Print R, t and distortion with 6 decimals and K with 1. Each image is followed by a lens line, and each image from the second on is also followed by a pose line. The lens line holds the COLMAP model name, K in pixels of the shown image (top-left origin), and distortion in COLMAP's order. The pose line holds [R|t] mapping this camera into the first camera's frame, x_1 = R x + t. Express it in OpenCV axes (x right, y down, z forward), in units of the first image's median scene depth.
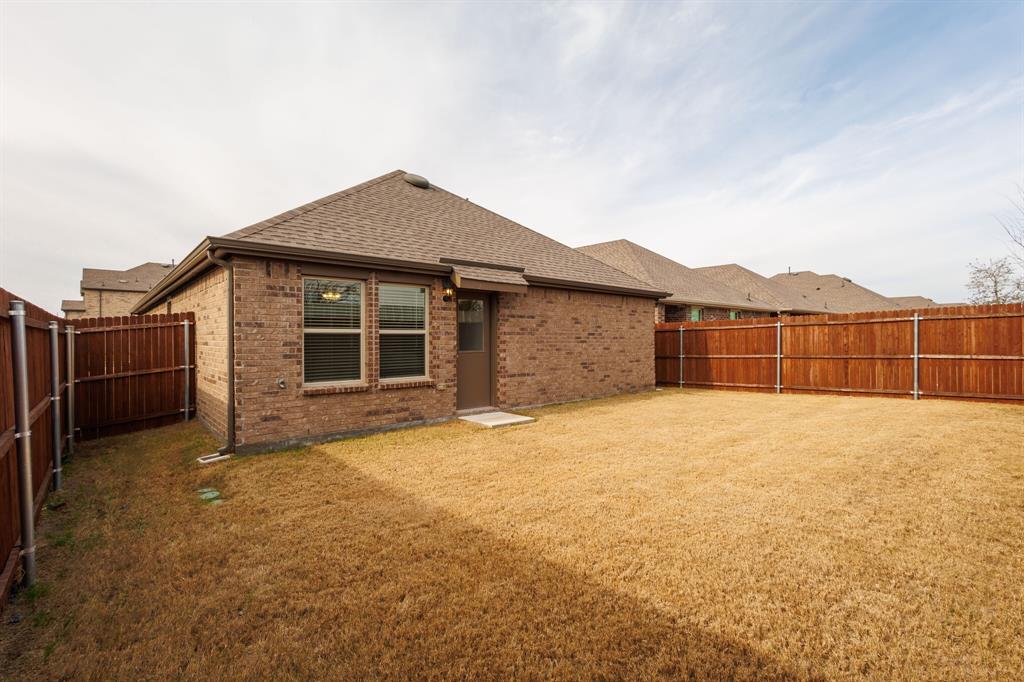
lens RADIAL K [[469.8, 0, 513.3], [0, 469.8, 340.8], [0, 0, 1]] dist [0.007681, -0.000635]
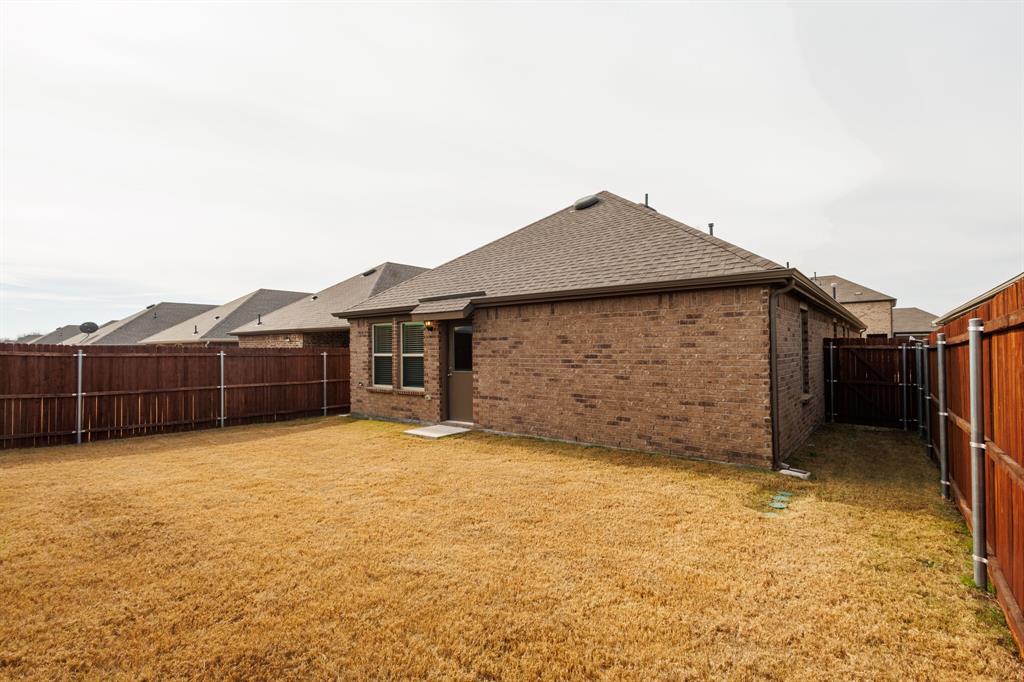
lens RADIAL K [[469.8, 0, 513.3], [0, 469.8, 340.8], [0, 0, 1]] dist [0.007681, -0.000635]
pose [[0.167786, -0.038034, -0.985090, 0.981663], [-0.015760, 0.999024, -0.041257, -0.007030], [0.985698, 0.022448, 0.167022, 0.857041]]
